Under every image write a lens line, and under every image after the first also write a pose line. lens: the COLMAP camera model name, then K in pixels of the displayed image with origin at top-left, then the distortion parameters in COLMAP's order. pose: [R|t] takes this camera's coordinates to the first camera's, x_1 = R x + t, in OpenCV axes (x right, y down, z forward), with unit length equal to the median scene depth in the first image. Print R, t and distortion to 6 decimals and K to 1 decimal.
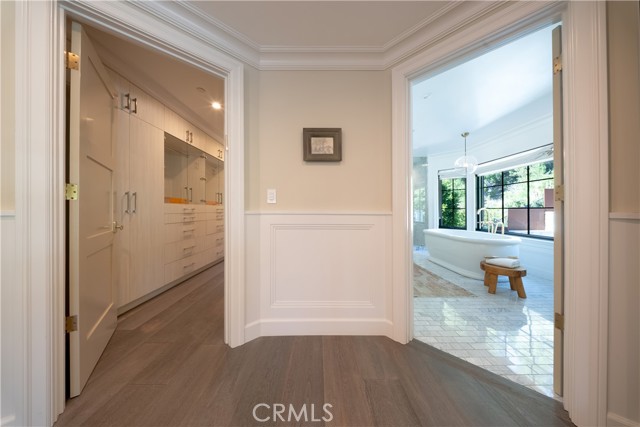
lens RADIAL K [[189.4, 0, 319.3], [0, 189.4, 204.9], [0, 0, 1]] dist [-0.000066, -0.000011]
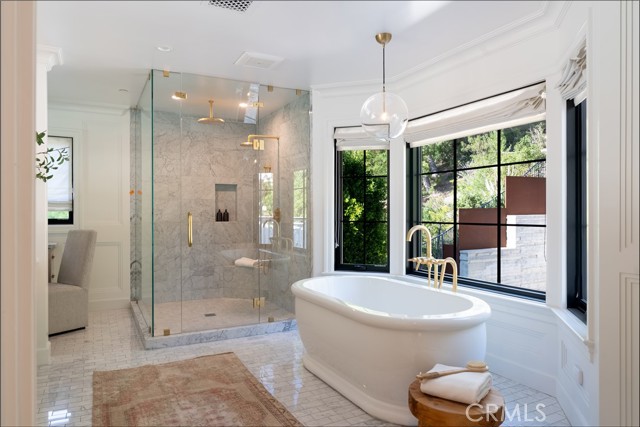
lens RADIAL K [[437.2, 0, 313.0], [0, 437.2, 200.8], [0, 0, 1]] dist [-0.004377, 0.001388]
pose [[0.895358, 0.001224, 0.445346, 0.204303], [-0.003085, 0.999989, 0.003455, -0.033317], [-0.445337, -0.004468, 0.895352, 0.220003]]
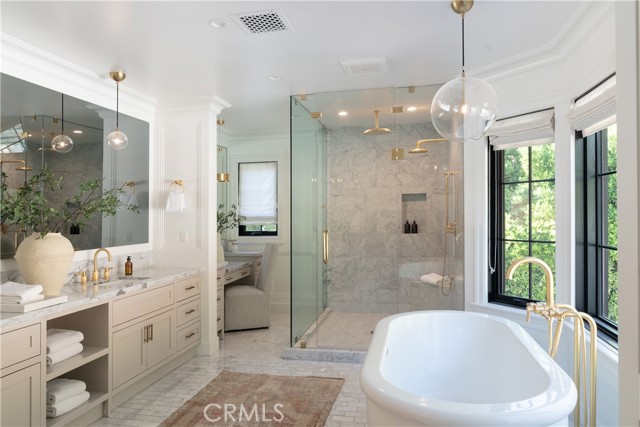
lens RADIAL K [[437.2, 0, 313.0], [0, 437.2, 200.8], [0, 0, 1]] dist [-0.004377, 0.001388]
pose [[0.972482, -0.035846, -0.230204, 0.584651], [0.035535, 0.999353, -0.005499, -0.063021], [0.230253, -0.002833, 0.973127, 0.248591]]
